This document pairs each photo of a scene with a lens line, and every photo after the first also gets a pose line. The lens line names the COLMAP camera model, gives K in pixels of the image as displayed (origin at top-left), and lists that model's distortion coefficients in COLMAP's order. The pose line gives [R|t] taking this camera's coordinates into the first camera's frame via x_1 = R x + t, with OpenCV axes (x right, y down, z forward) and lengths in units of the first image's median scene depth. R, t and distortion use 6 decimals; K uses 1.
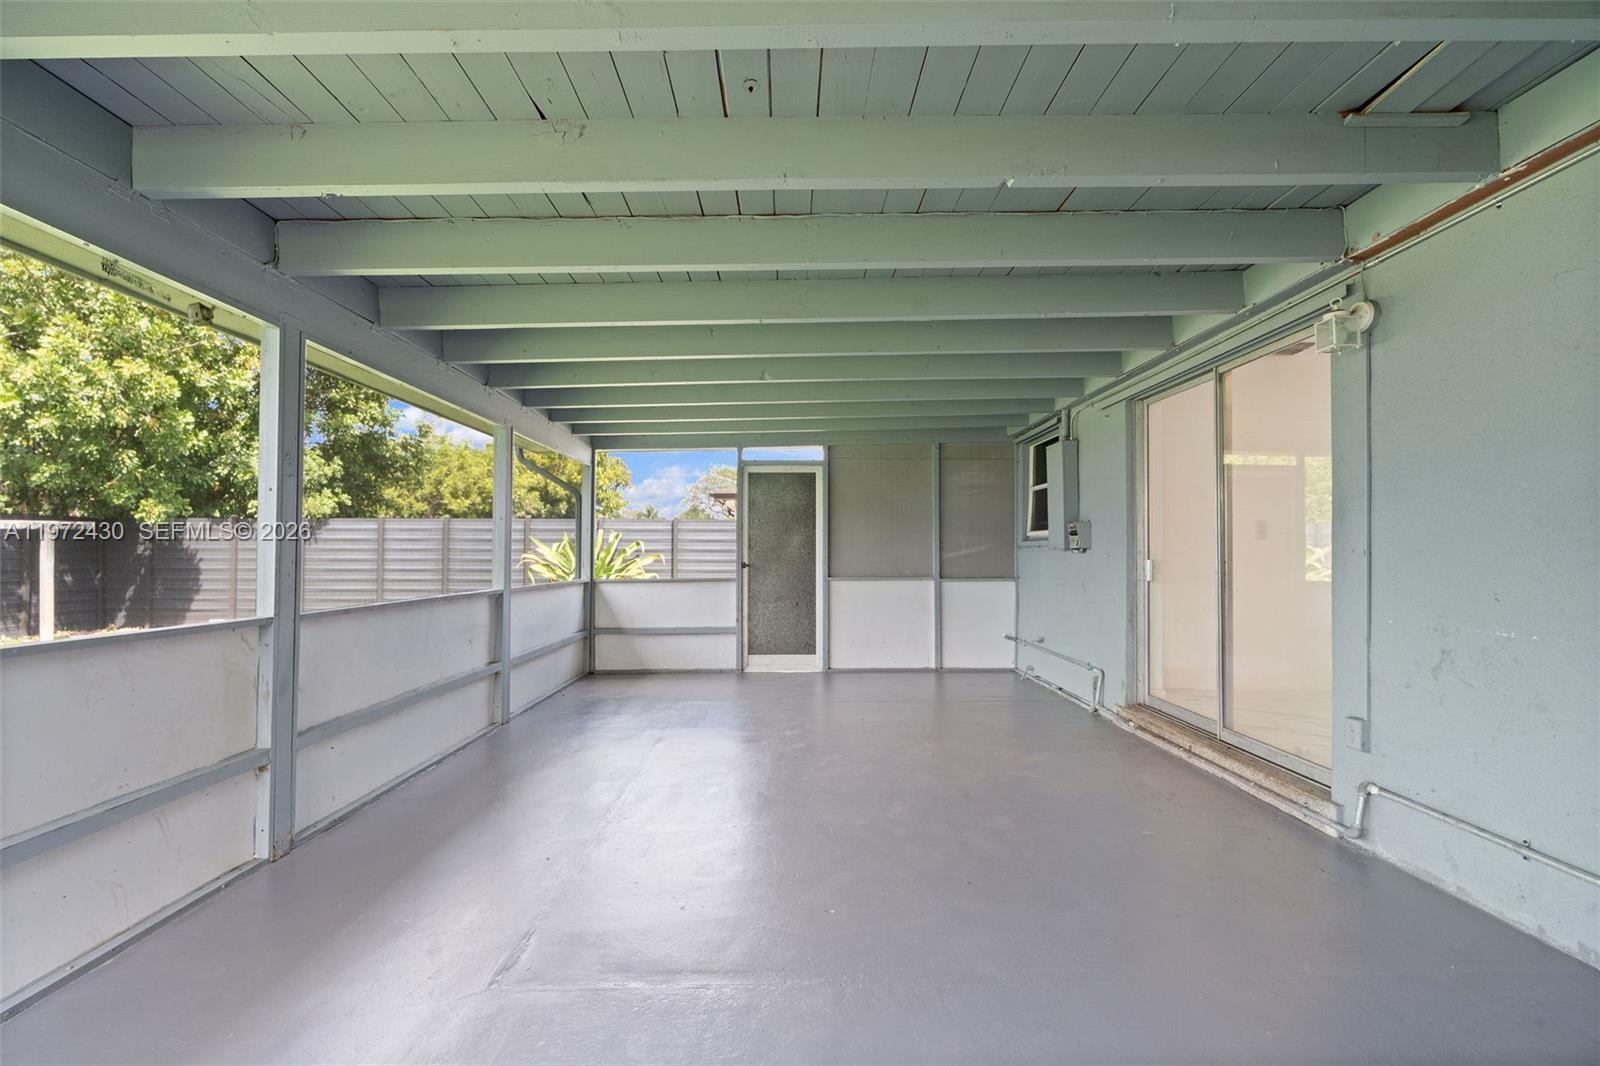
lens RADIAL K [[721.2, 0, 795.1], [0, 721.2, 539.2], [0, 0, 1]] dist [-0.011291, 0.004818]
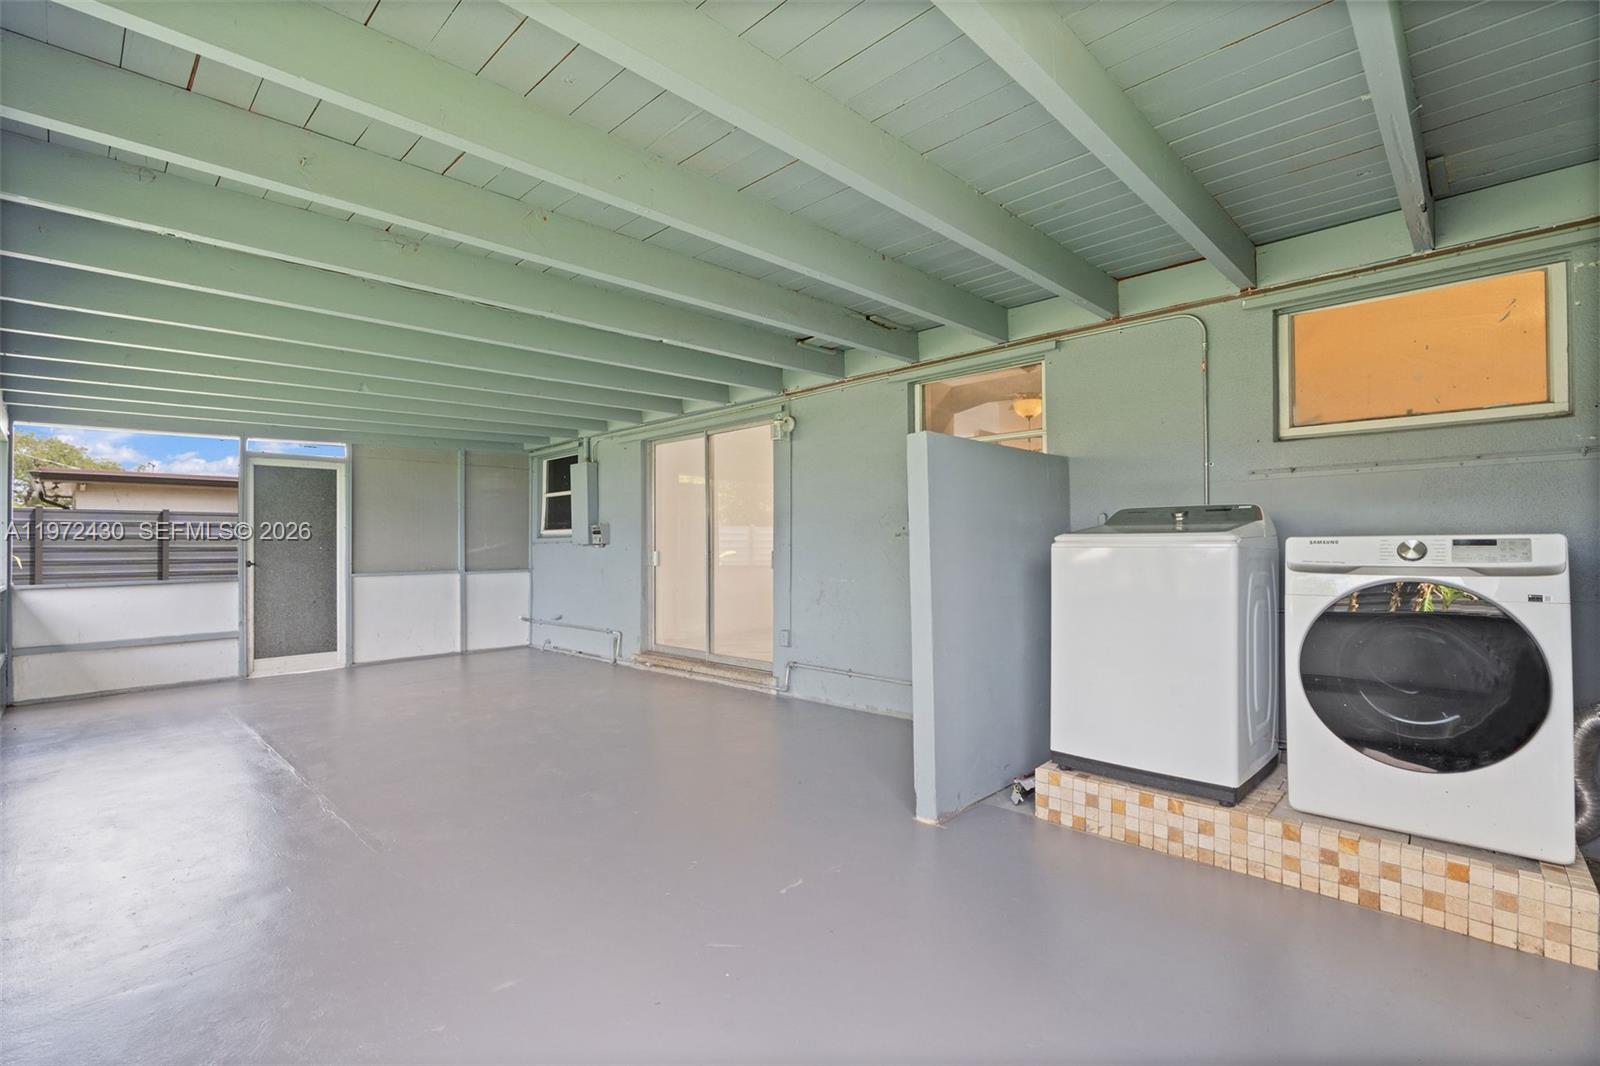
lens RADIAL K [[721.2, 0, 800.6], [0, 721.2, 538.3], [0, 0, 1]] dist [-0.011291, 0.004818]
pose [[0.699781, 0.001118, 0.714357, -0.244616], [-0.003717, 0.999991, 0.002076, -0.001402], [-0.714348, -0.004108, 0.699779, -0.165393]]
